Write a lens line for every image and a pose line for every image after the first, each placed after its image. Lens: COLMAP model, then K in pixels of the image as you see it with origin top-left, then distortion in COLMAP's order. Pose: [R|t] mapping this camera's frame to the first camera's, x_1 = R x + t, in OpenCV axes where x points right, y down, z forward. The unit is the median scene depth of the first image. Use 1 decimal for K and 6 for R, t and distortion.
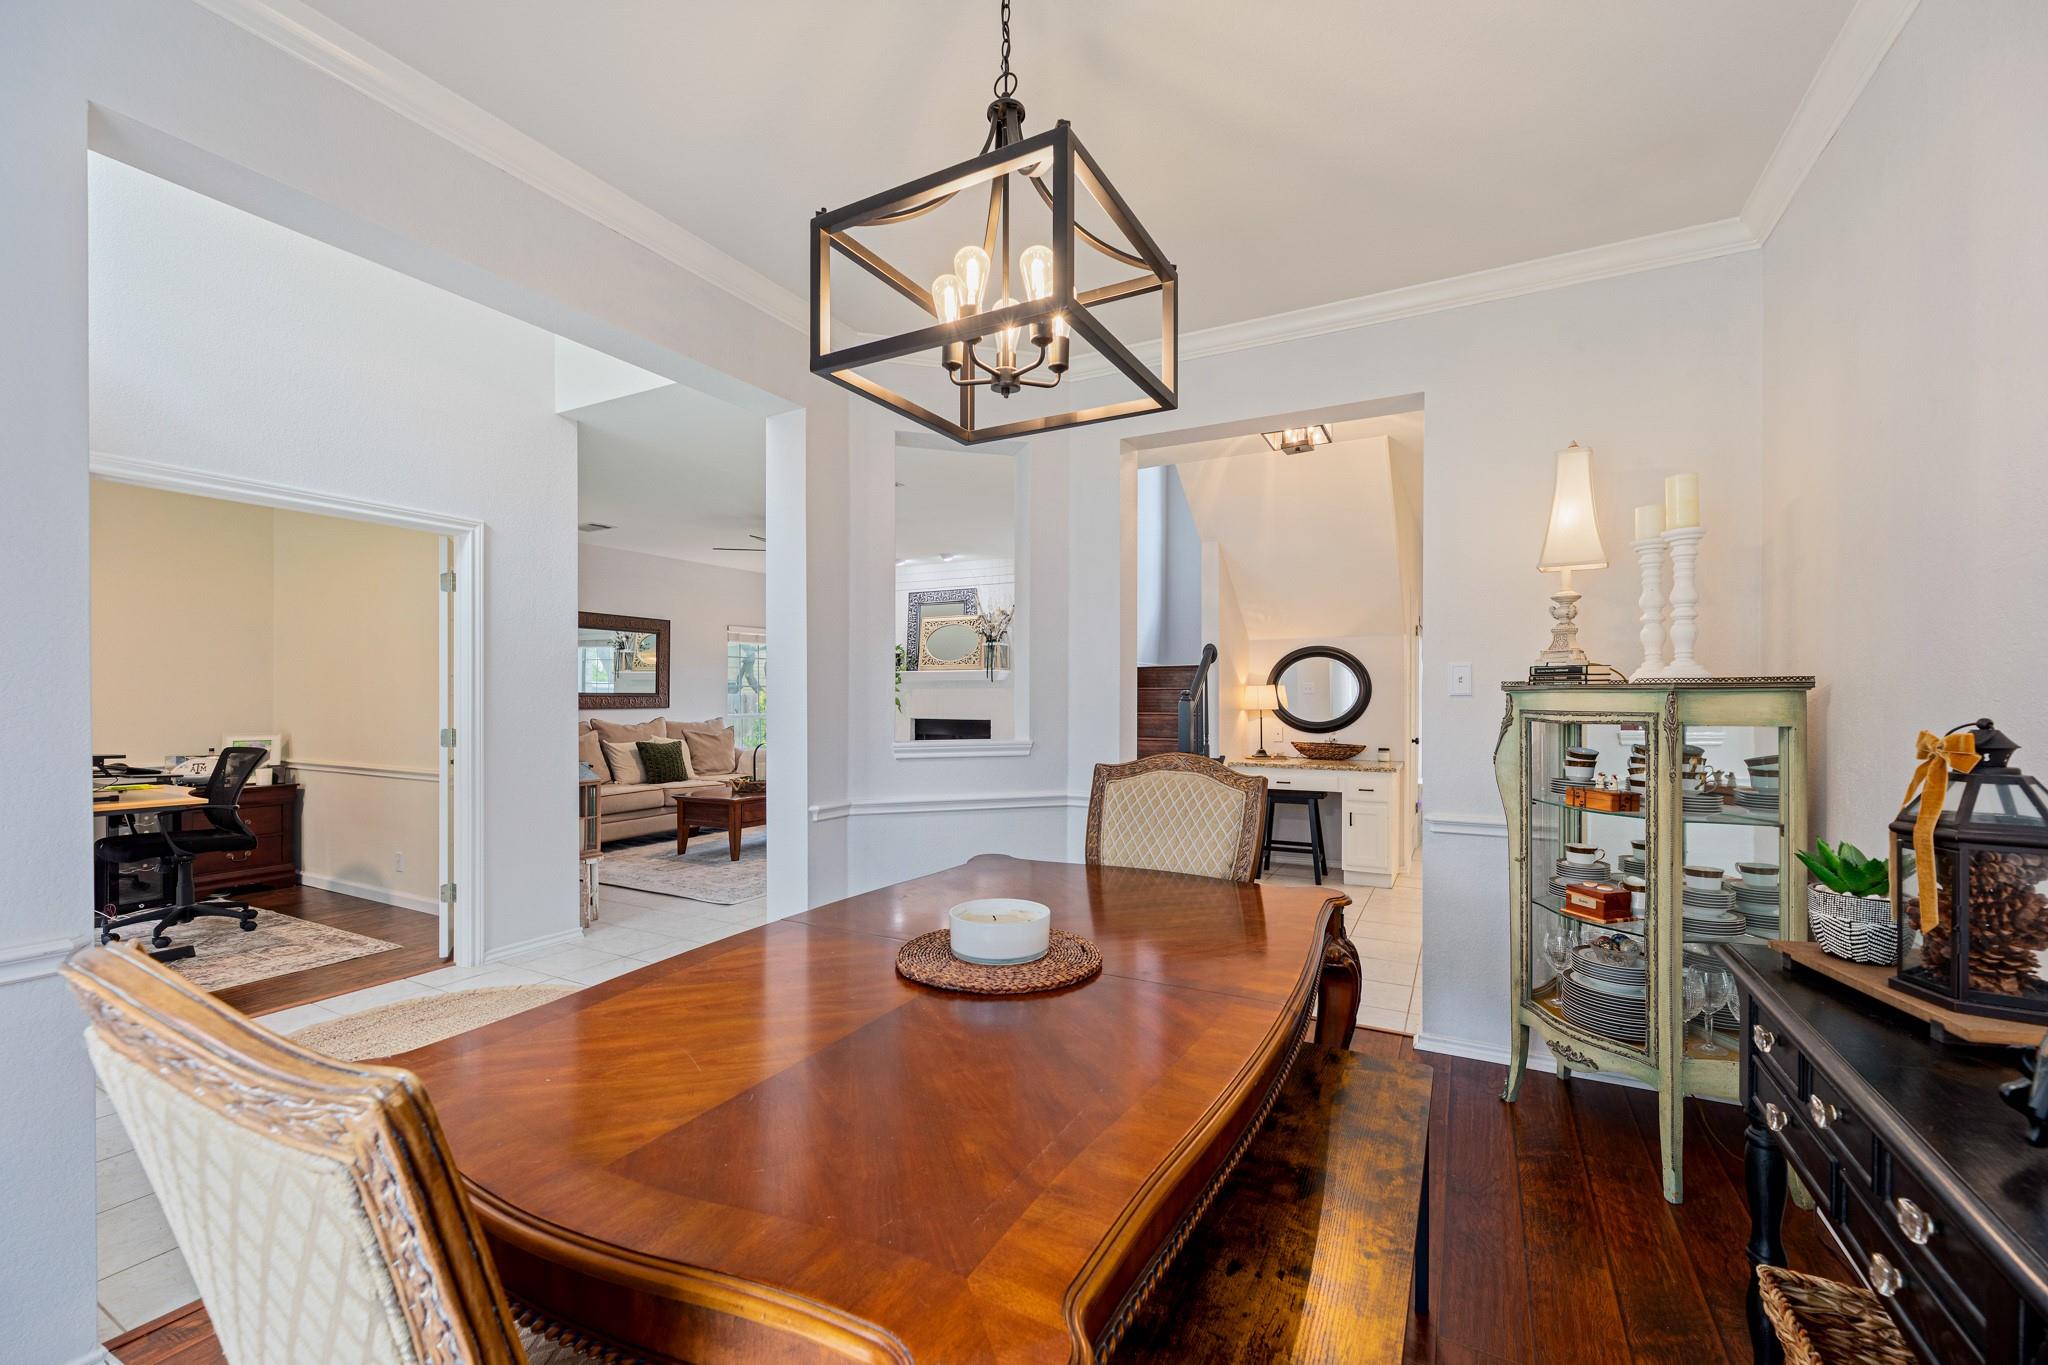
lens RADIAL K [[835.7, 0, 1022.7], [0, 835.7, 701.4], [0, 0, 1]] dist [0.002302, 0.000065]
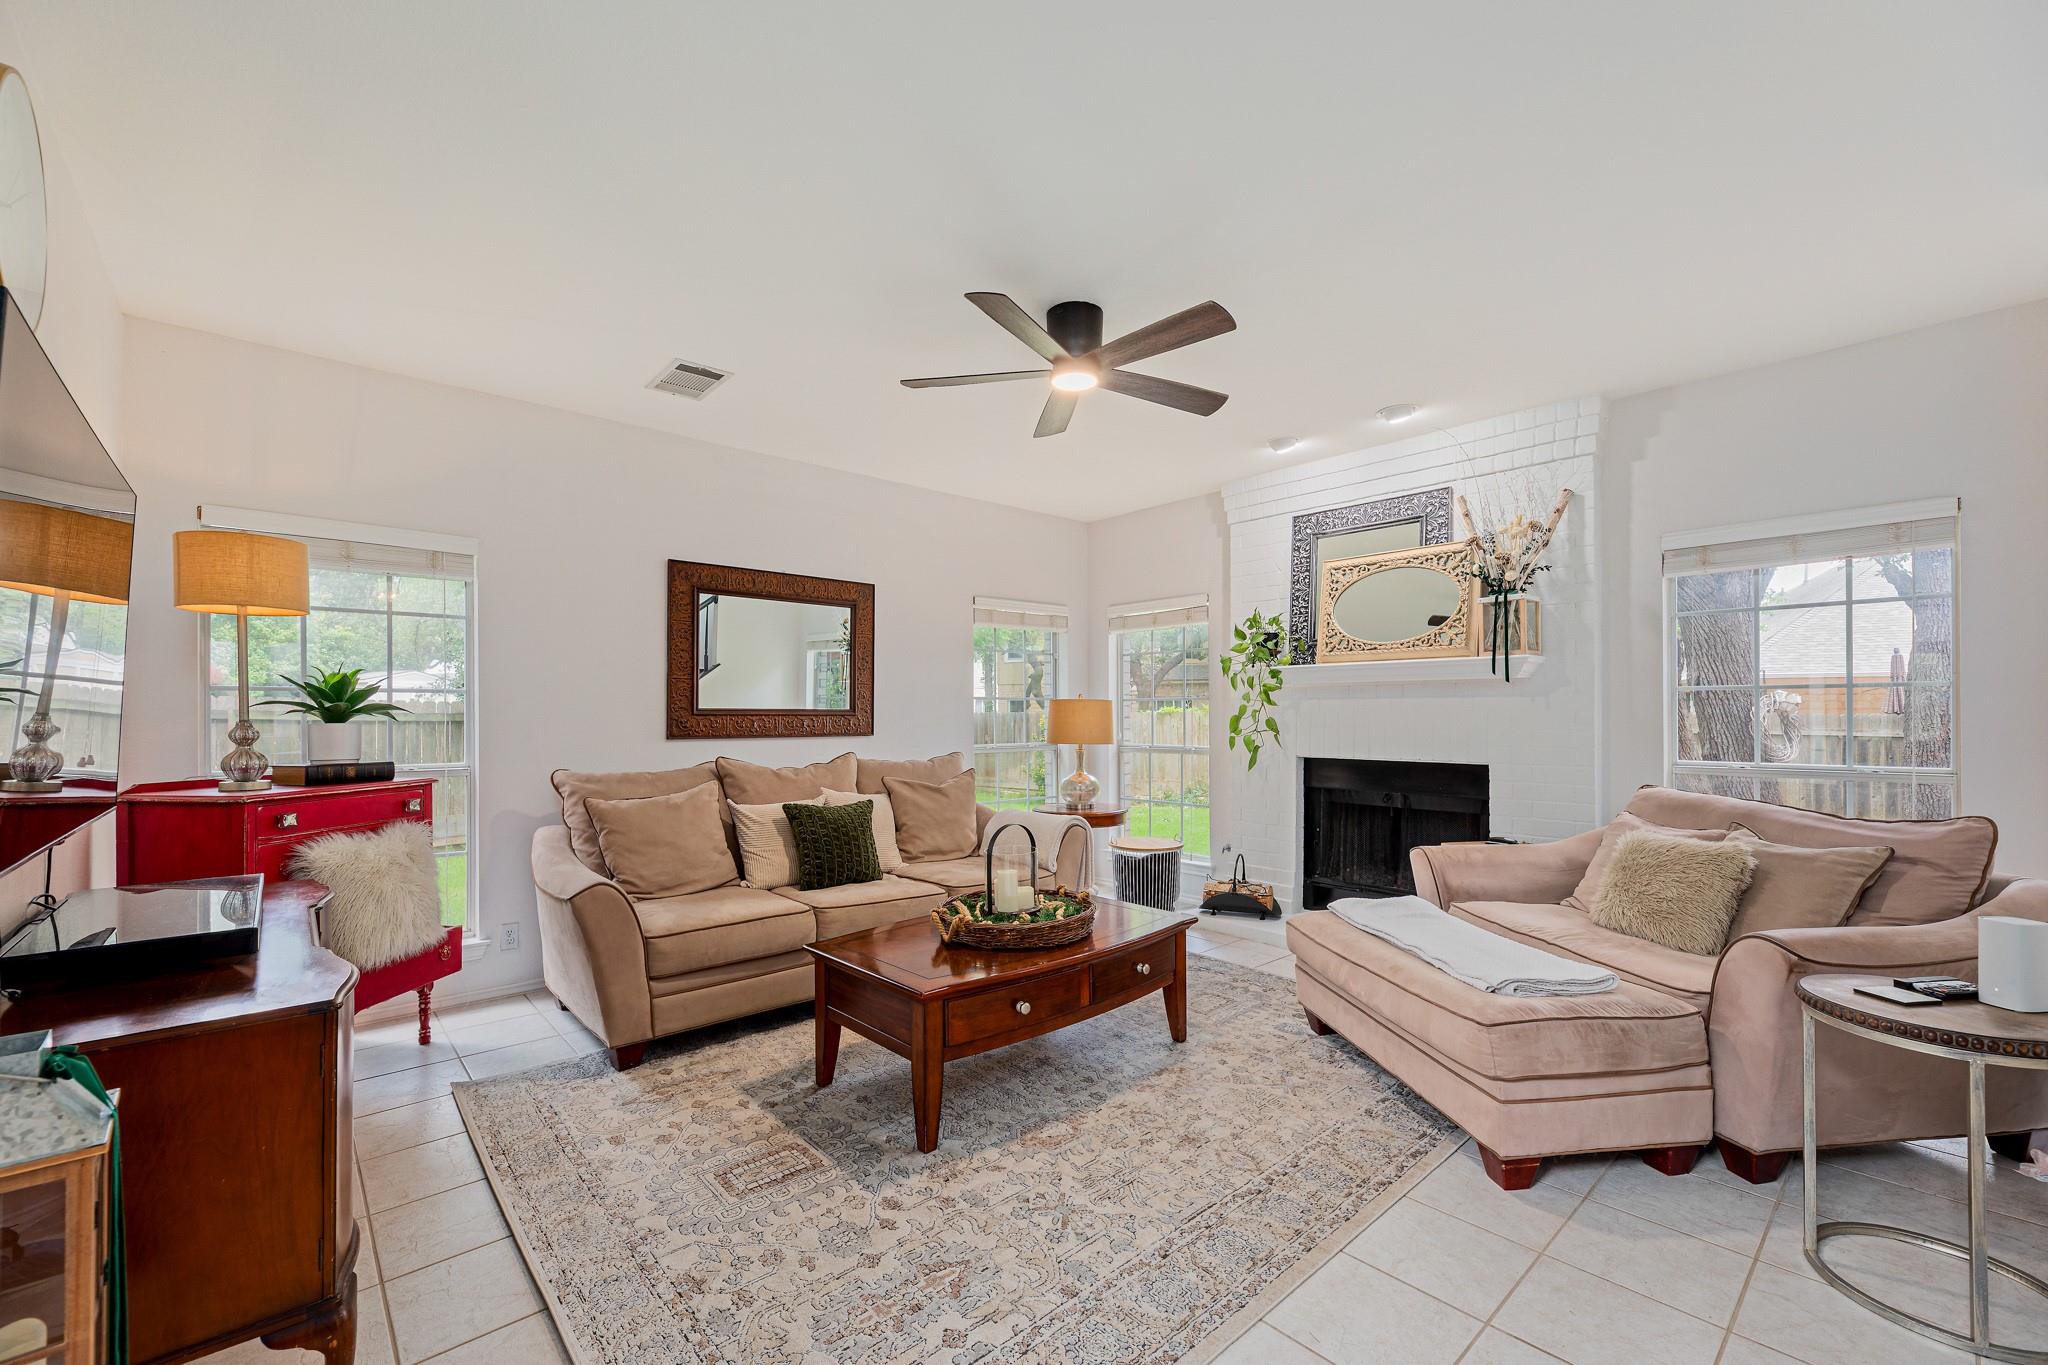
lens RADIAL K [[849.5, 0, 1014.5], [0, 849.5, 718.2], [0, 0, 1]] dist [-0.001001, 0.000097]
pose [[0.939431, 0.000029, -0.342738, -0.128704], [-0.000481, 0.999999, -0.001232, -0.003207], [0.342737, 0.001323, 0.939430, 0.480931]]
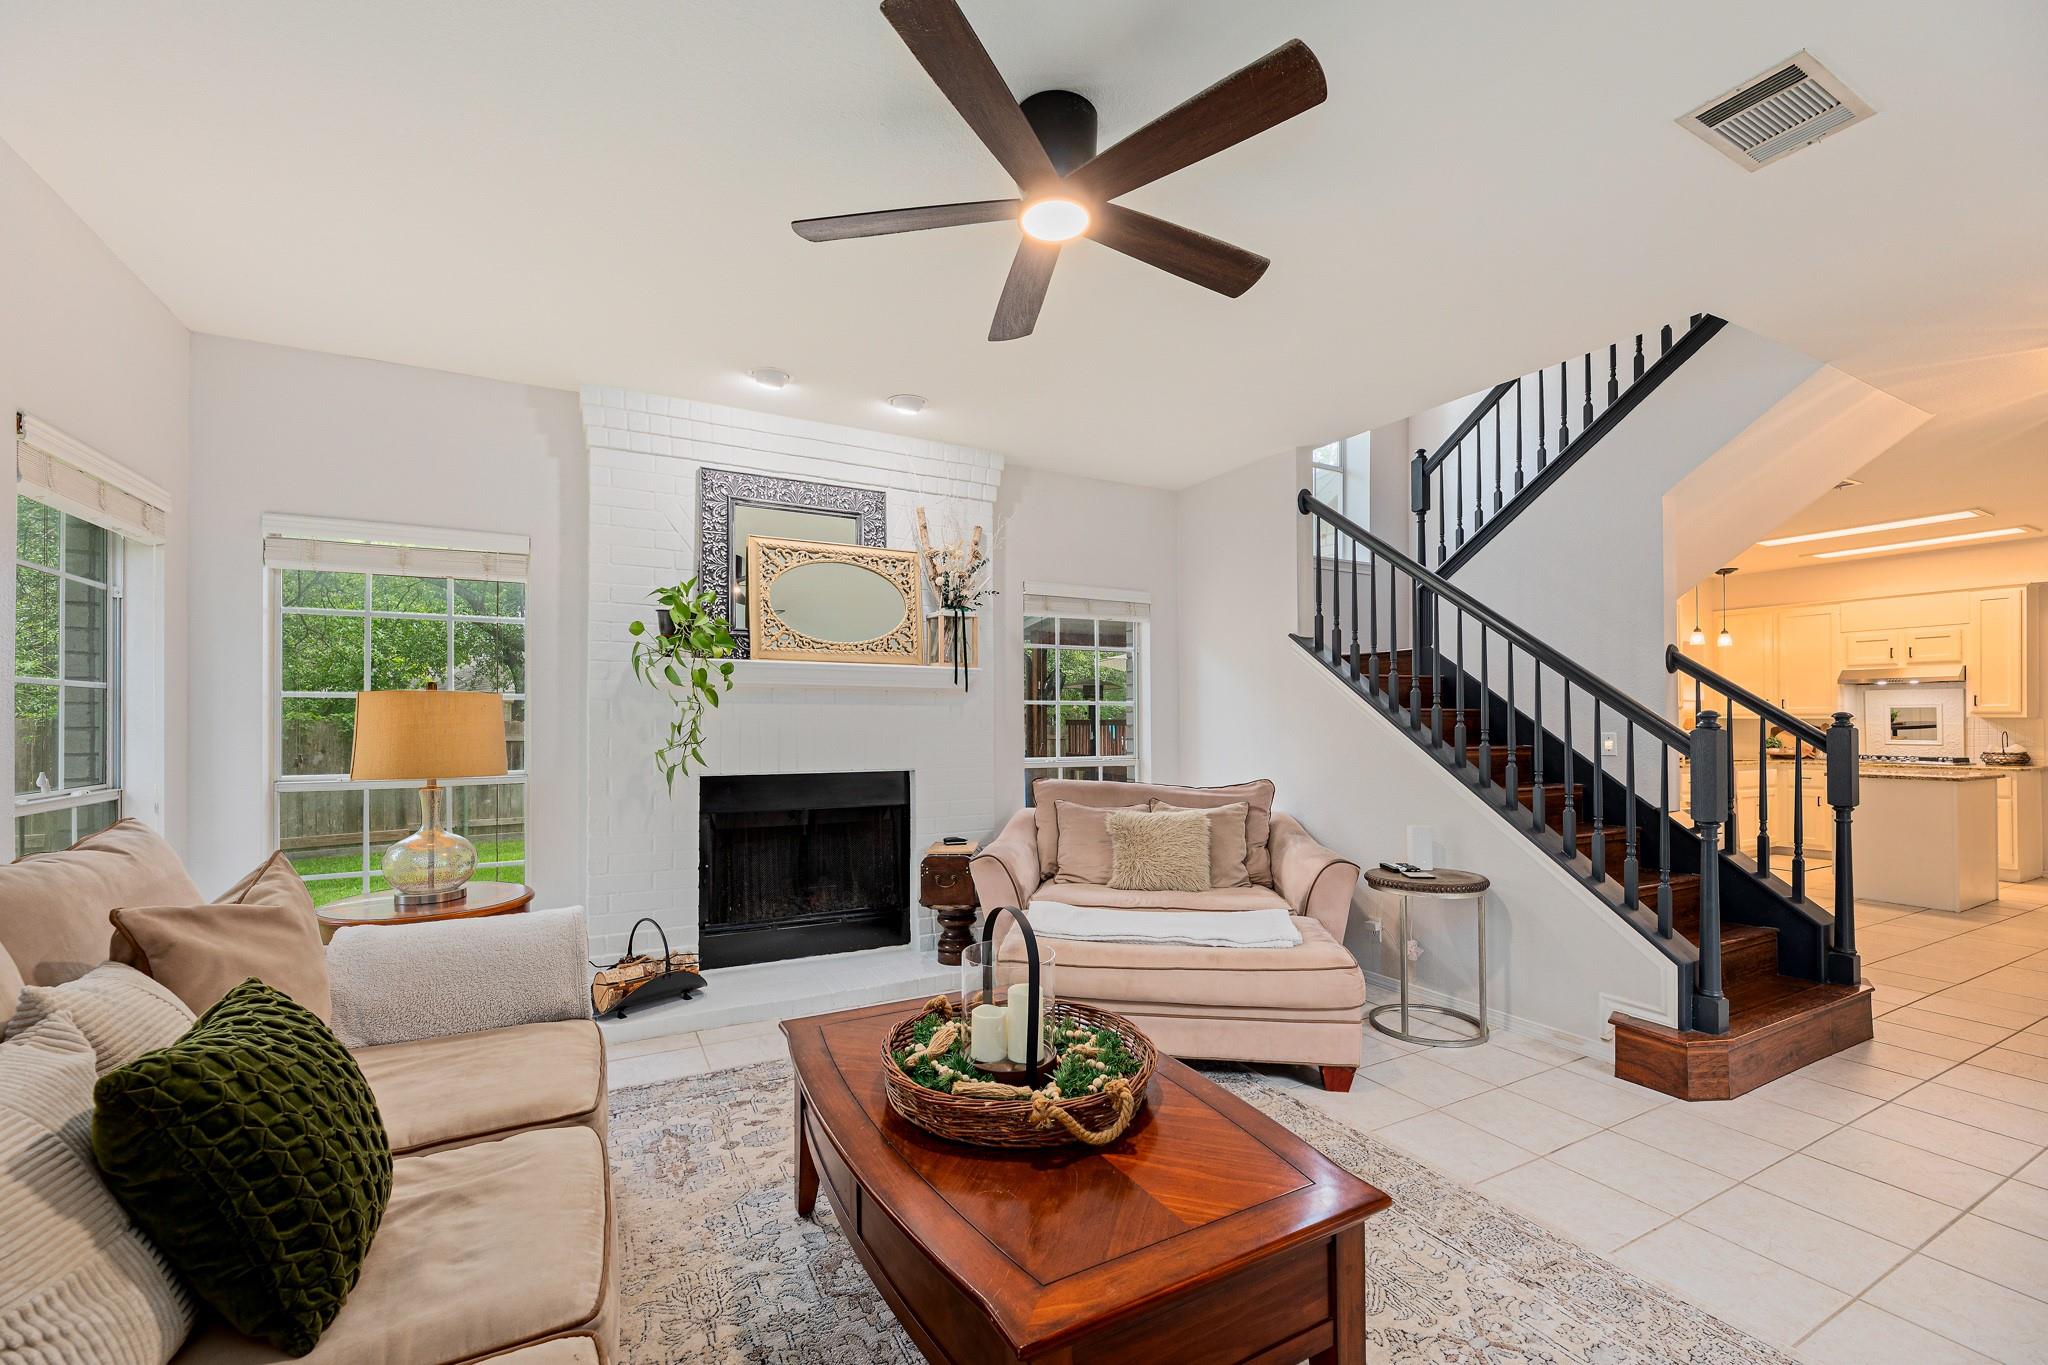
lens RADIAL K [[849.5, 0, 1014.5], [0, 849.5, 718.2], [0, 0, 1]] dist [-0.001001, 0.000097]
pose [[0.542255, 0.005929, 0.840193, -0.434931], [0.006856, 0.999911, -0.011480, -0.002174], [-0.840186, 0.011986, 0.542165, 0.708720]]
